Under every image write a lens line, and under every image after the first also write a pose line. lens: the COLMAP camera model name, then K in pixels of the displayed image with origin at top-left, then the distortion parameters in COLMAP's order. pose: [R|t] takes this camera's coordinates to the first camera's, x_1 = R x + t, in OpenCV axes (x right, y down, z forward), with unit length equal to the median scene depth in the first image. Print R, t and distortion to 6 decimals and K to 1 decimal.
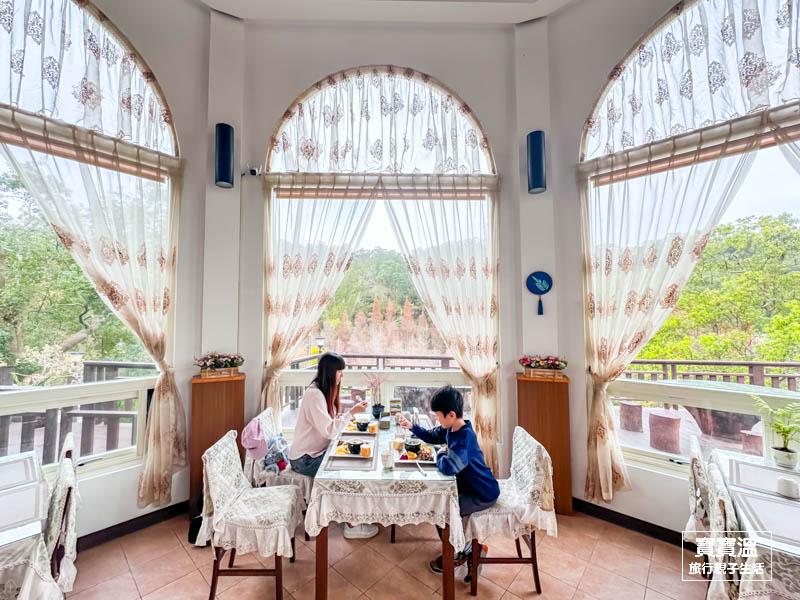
lens RADIAL K [[327.7, 0, 397.1], [0, 327.7, 298.1], [0, 0, 1]] dist [0.000637, 0.000087]
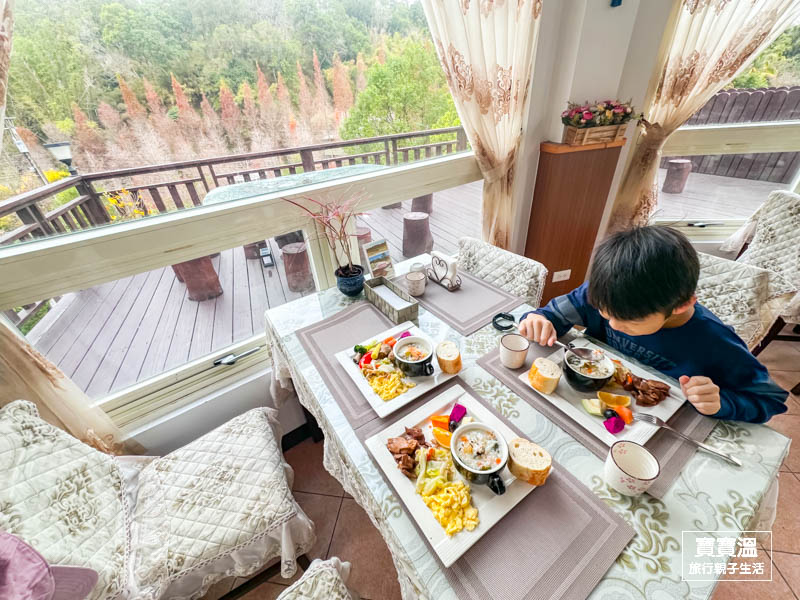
lens RADIAL K [[327.7, 0, 397.1], [0, 327.7, 298.1], [0, 0, 1]] dist [0.000637, 0.000087]
pose [[0.850607, -0.332889, 0.407004, -0.179407], [0.041968, 0.814578, 0.578534, 0.110405], [-0.524124, -0.475024, 0.706856, 0.614851]]
